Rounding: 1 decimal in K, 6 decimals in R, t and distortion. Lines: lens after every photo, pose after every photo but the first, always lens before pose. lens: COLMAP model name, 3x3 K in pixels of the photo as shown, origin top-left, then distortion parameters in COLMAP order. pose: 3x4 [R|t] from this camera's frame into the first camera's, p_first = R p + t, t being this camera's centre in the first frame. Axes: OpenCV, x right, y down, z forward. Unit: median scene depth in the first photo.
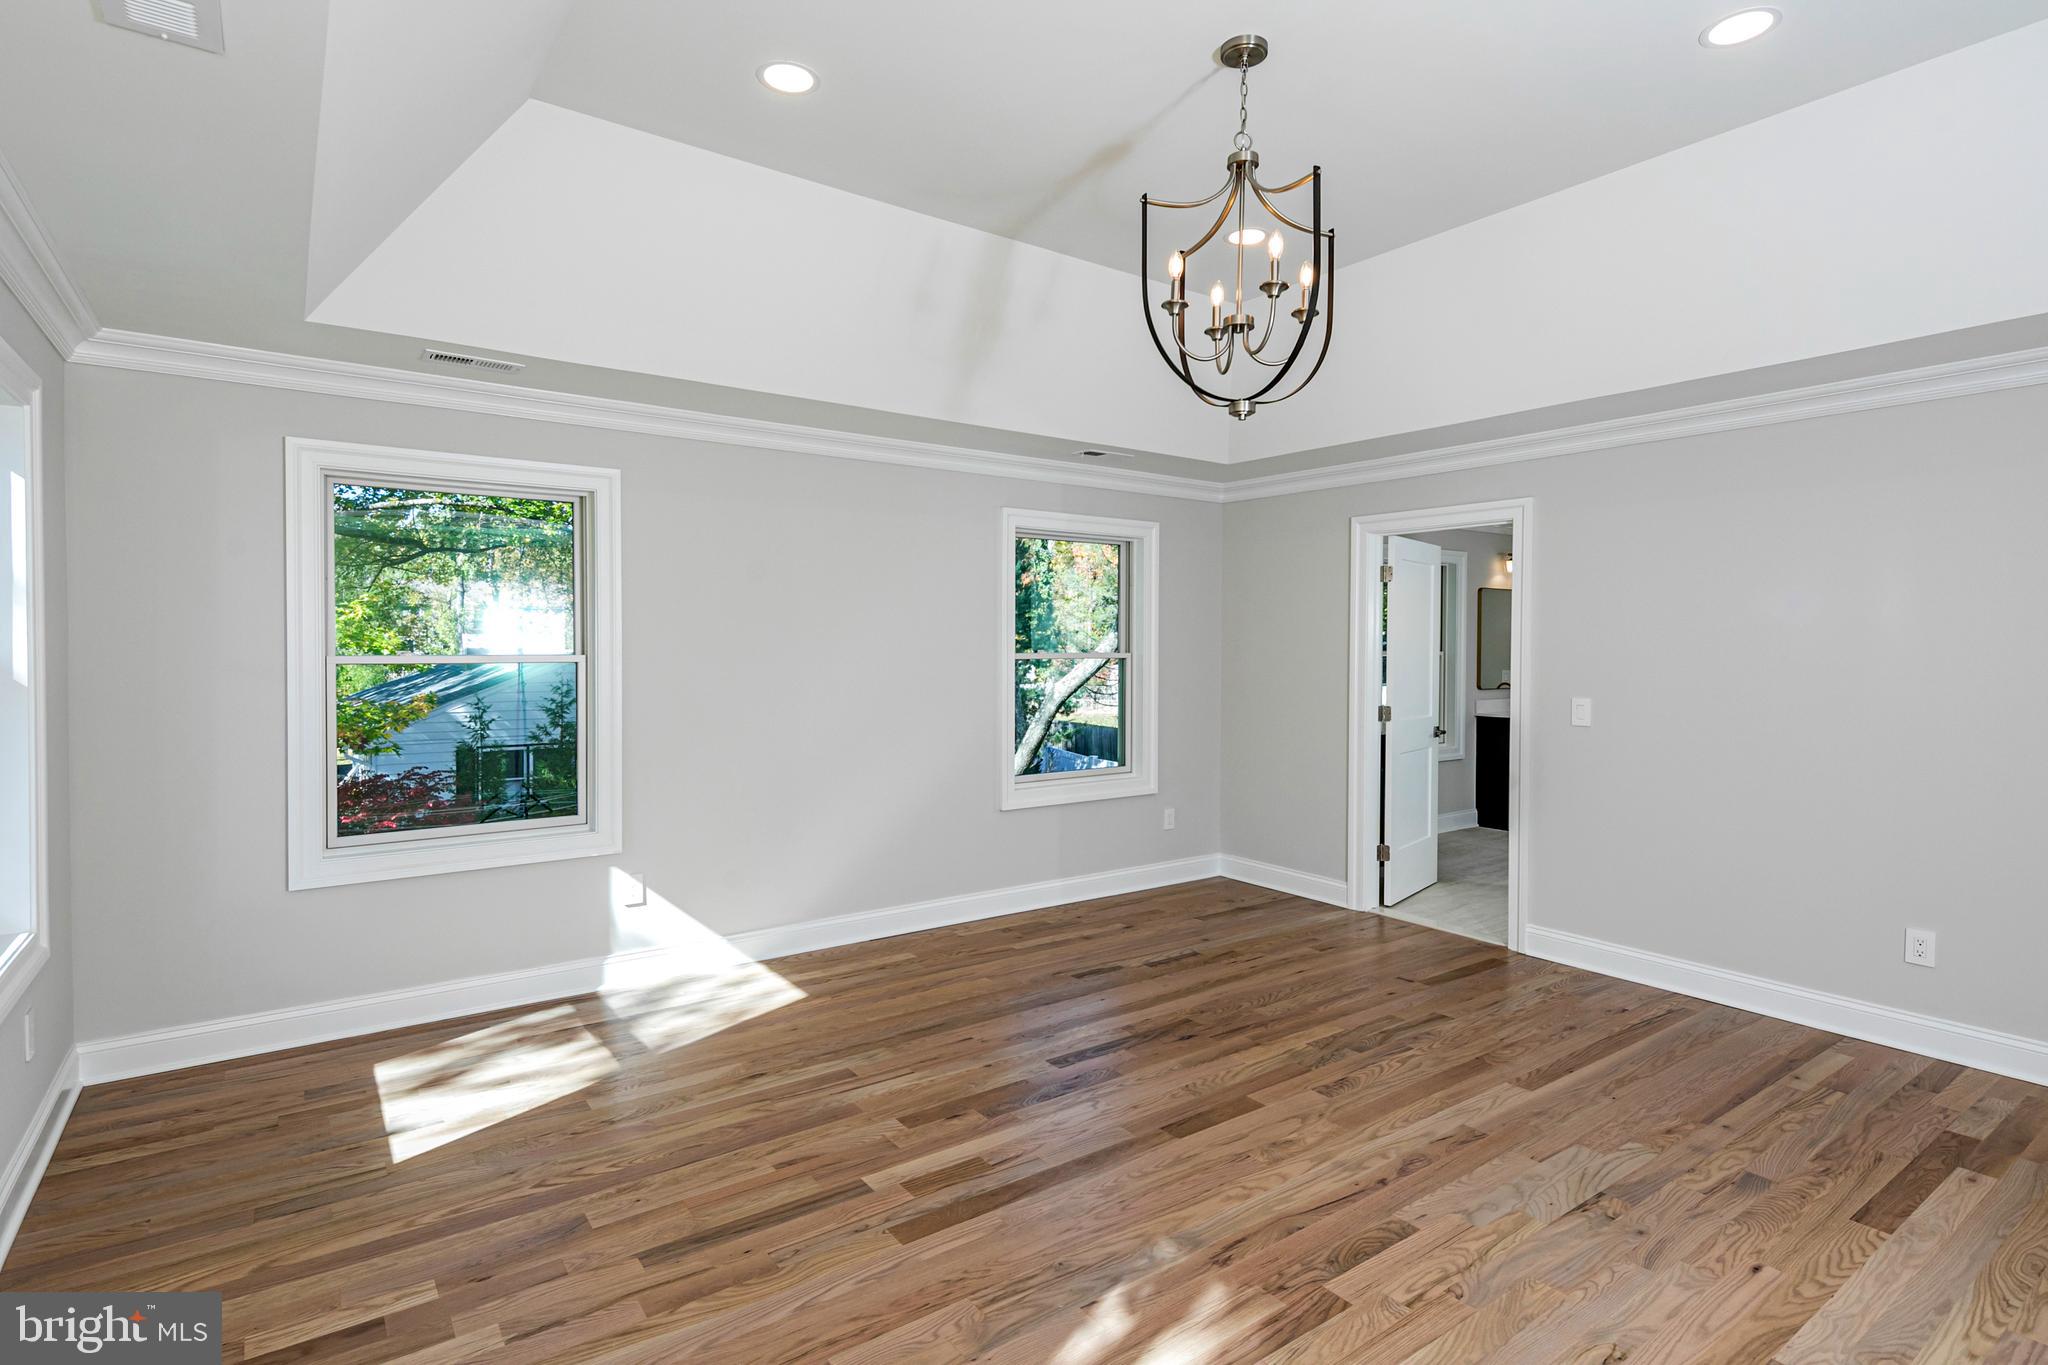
lens RADIAL K [[1015.4, 0, 1020.8], [0, 1015.4, 647.7], [0, 0, 1]] dist [0.006105, -0.000252]
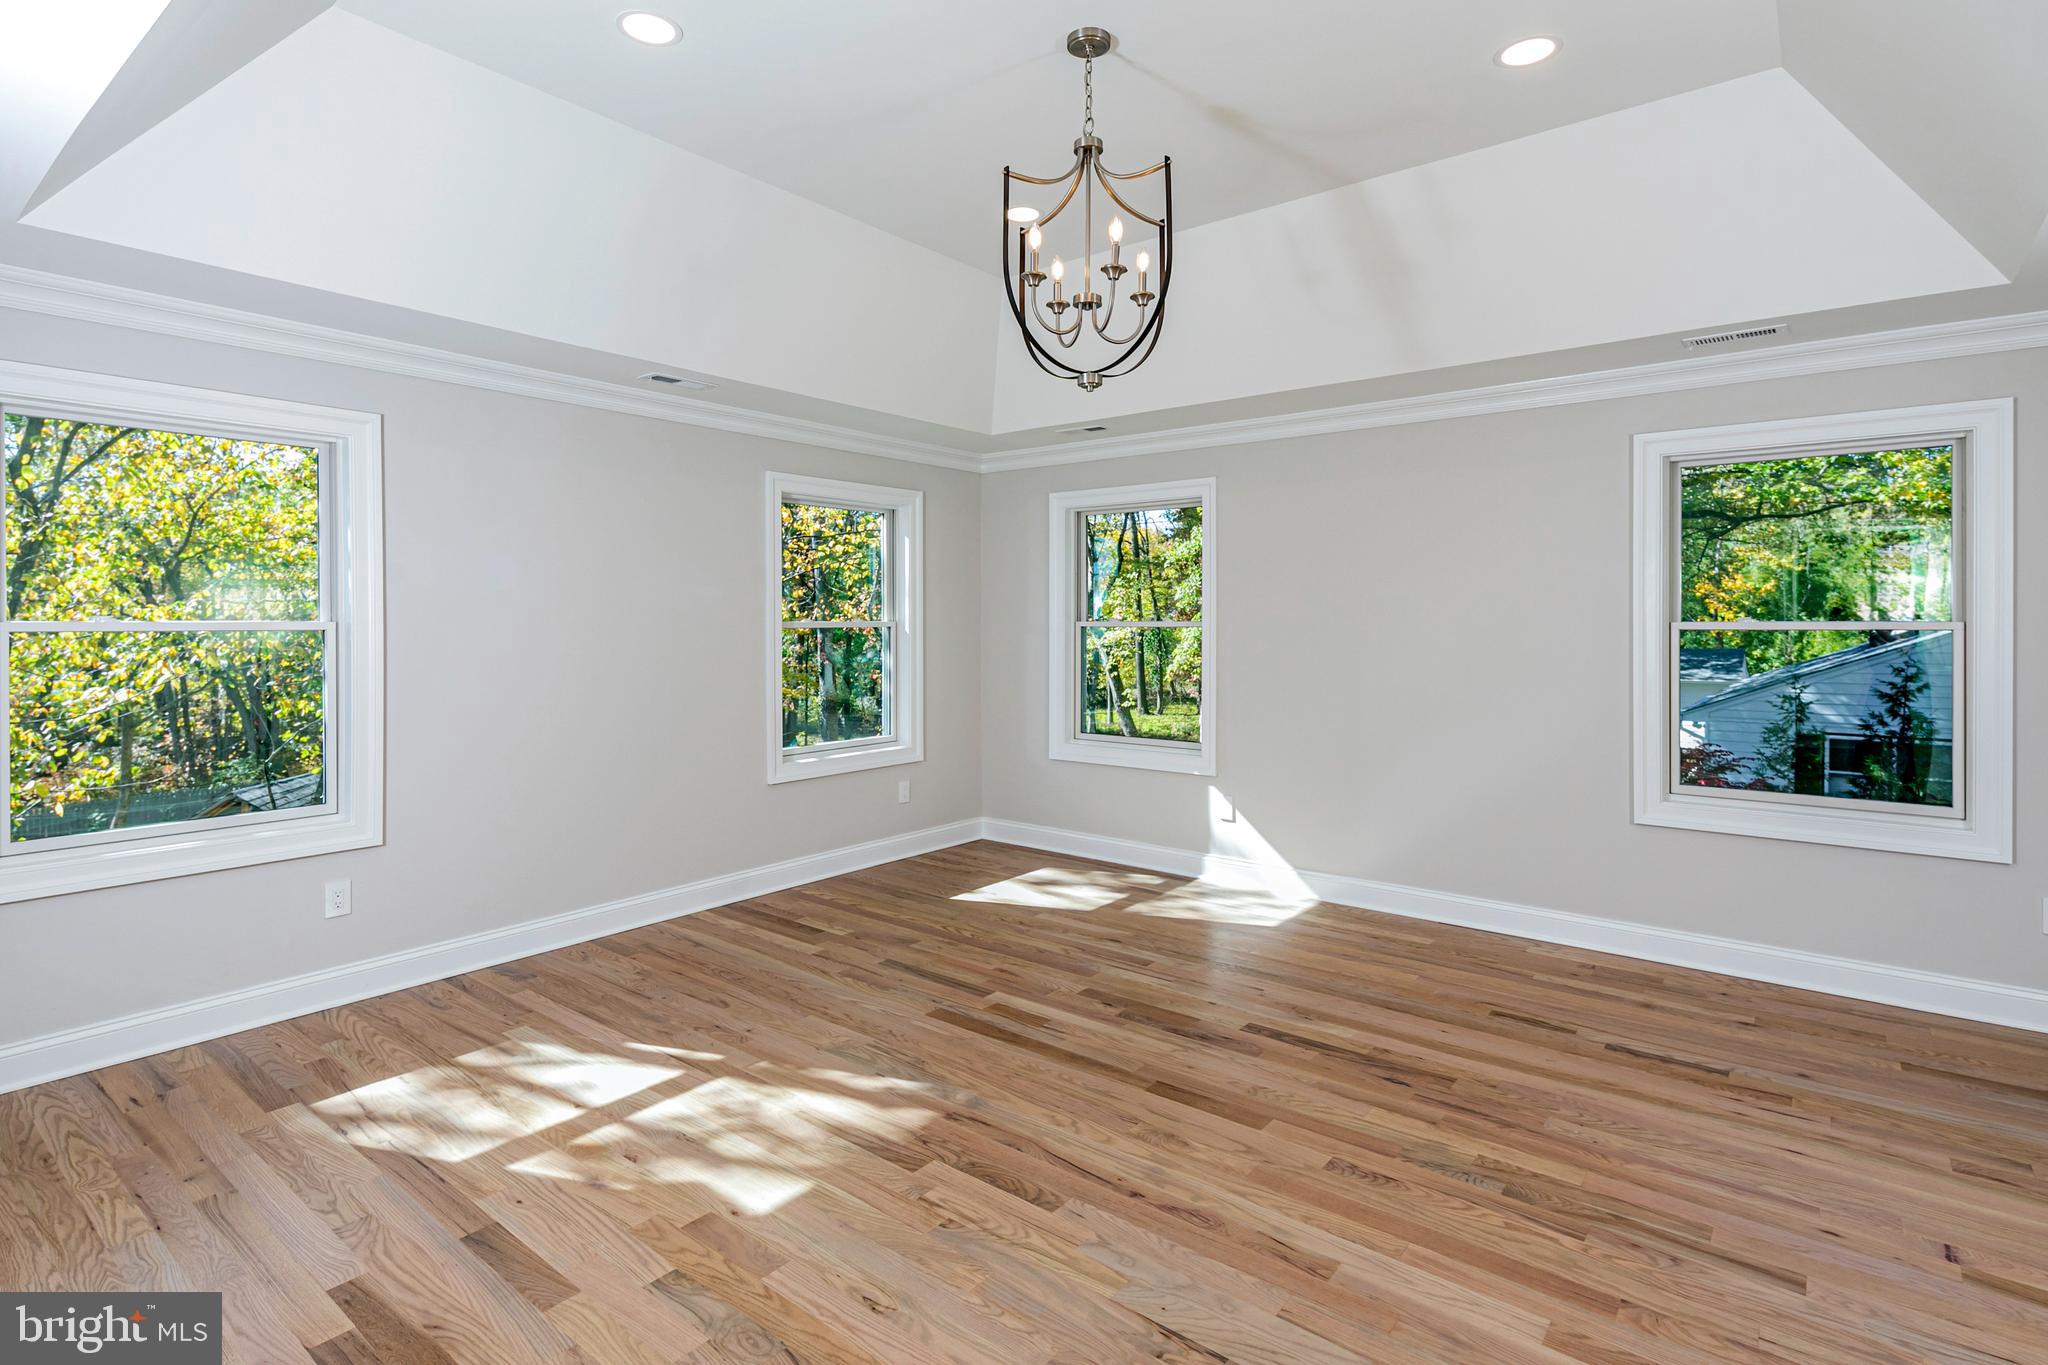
lens RADIAL K [[1024.5, 0, 1021.5], [0, 1024.5, 619.3], [0, 0, 1]] dist [-0.000232, -0.001760]
pose [[0.271855, 0.001971, -0.962336, 0.985252], [-0.004979, 0.999987, 0.000642, 0.006867], [0.962325, 0.004617, 0.271862, 0.528096]]
